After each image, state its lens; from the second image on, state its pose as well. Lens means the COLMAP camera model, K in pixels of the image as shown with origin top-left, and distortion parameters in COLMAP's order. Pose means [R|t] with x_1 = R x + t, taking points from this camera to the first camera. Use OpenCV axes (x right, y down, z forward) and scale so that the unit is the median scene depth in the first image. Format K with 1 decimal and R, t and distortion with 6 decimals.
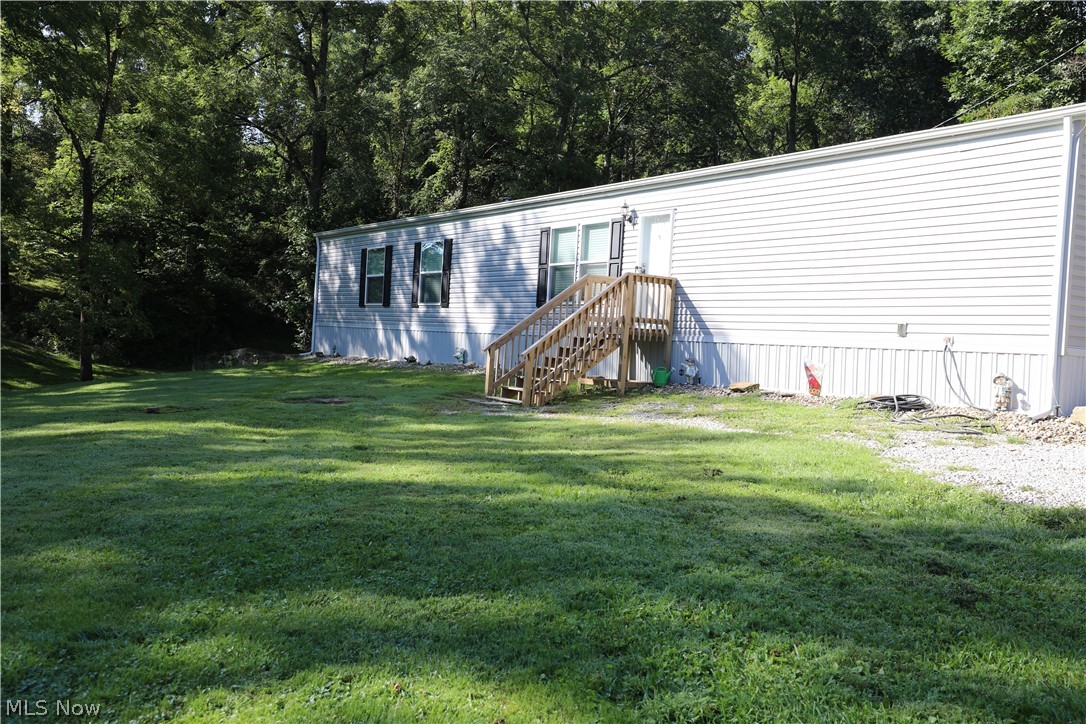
lens RADIAL K [[1044.8, 0, 543.9], [0, 1044.8, 385.0], [0, 0, 1]] dist [0.036079, 0.005620]
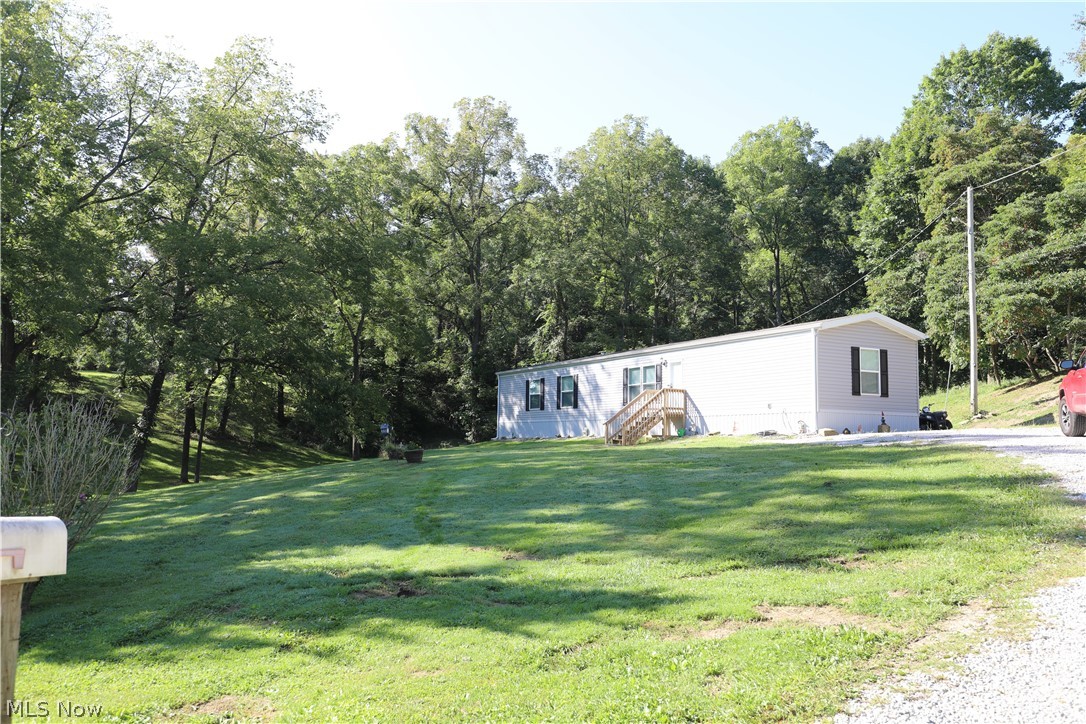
lens RADIAL K [[886.0, 0, 543.0], [0, 886.0, 362.0], [0, 0, 1]] dist [0.069144, 0.000764]
pose [[0.995663, -0.054973, -0.075057, -0.031883], [0.044694, 0.990196, -0.132344, 0.073761], [0.081597, 0.128416, 0.988358, -0.861154]]
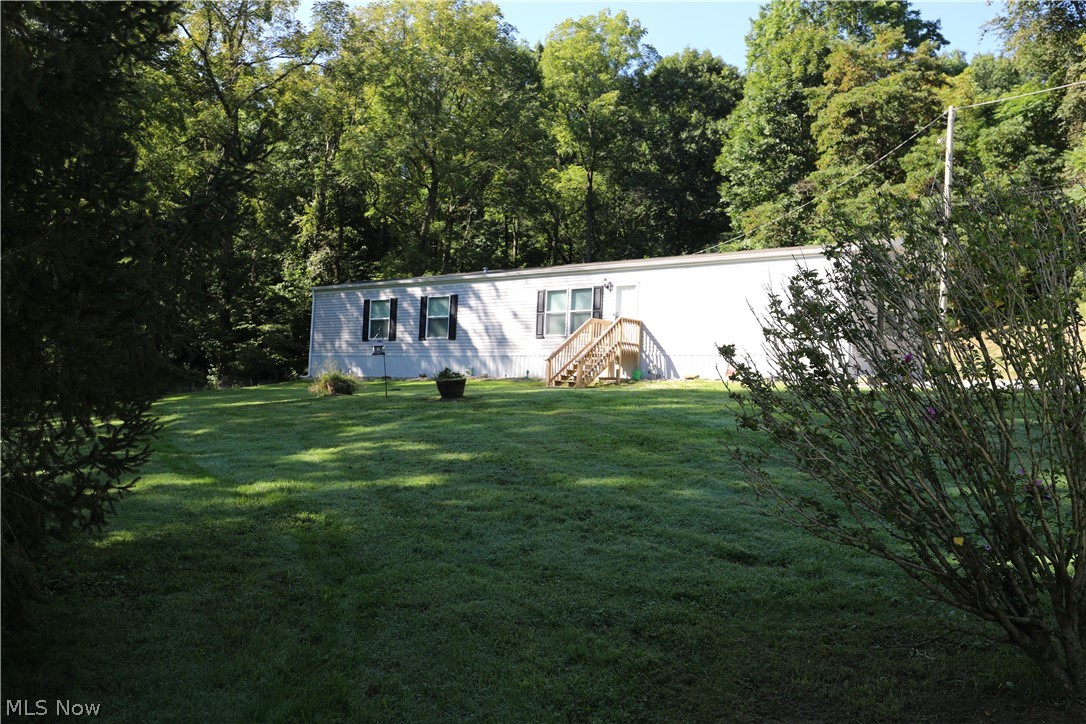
lens RADIAL K [[1044.8, 0, 543.9], [0, 1044.8, 385.0], [0, 0, 1]] dist [0.036079, 0.005620]
pose [[0.965156, -0.009987, 0.261485, -0.453989], [0.021946, 0.998840, -0.042854, 0.072874], [-0.260753, 0.047100, 0.964256, -0.612494]]
